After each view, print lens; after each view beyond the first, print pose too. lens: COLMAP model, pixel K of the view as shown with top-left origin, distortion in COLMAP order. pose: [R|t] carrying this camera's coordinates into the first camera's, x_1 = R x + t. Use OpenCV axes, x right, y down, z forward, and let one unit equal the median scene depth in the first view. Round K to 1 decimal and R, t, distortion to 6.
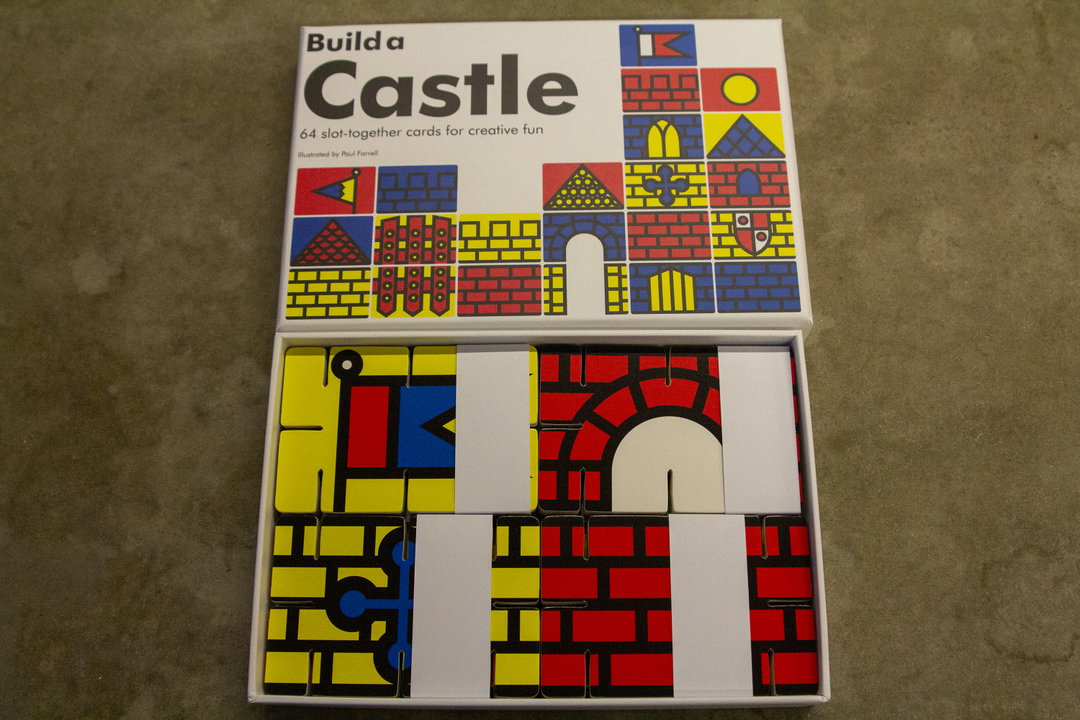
lens RADIAL K [[1139.9, 0, 548.7], [0, 1139.9, 355.8], [0, 0, 1]] dist [-0.141258, 0.093358]
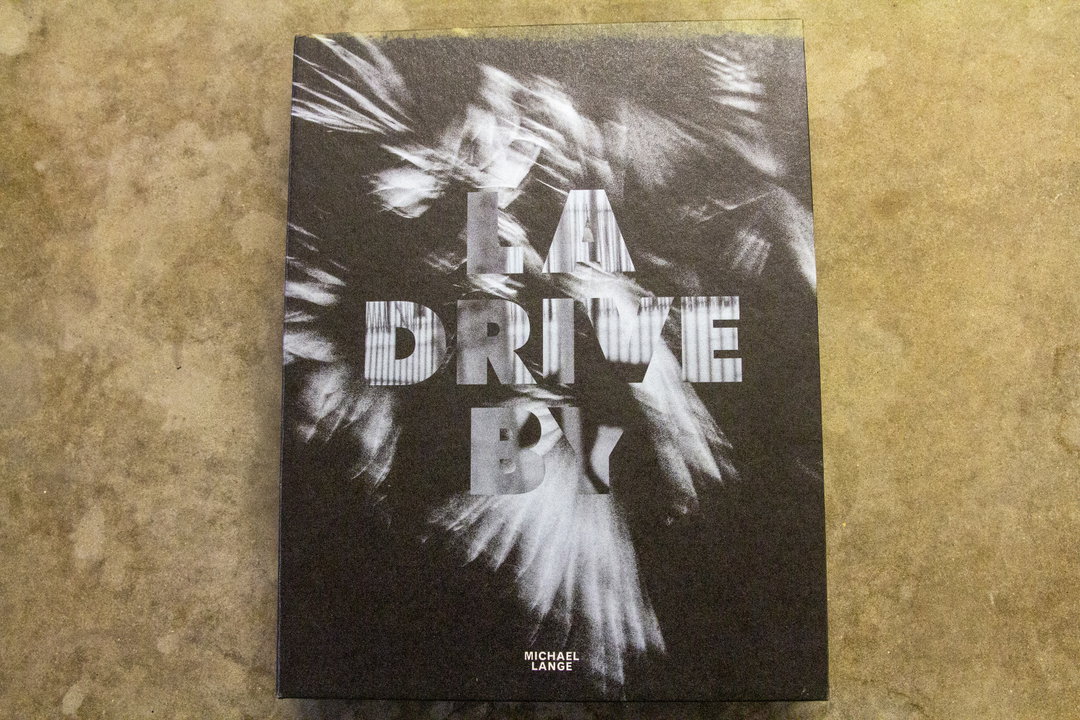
lens RADIAL K [[1139.9, 0, 548.7], [0, 1139.9, 355.8], [0, 0, 1]] dist [-0.141258, 0.093358]
pose [[0.998578, -0.016041, -0.050835, 0.045809], [0.026265, 0.977912, 0.207359, 0.006556], [0.046386, -0.208399, 0.976943, 0.148239]]
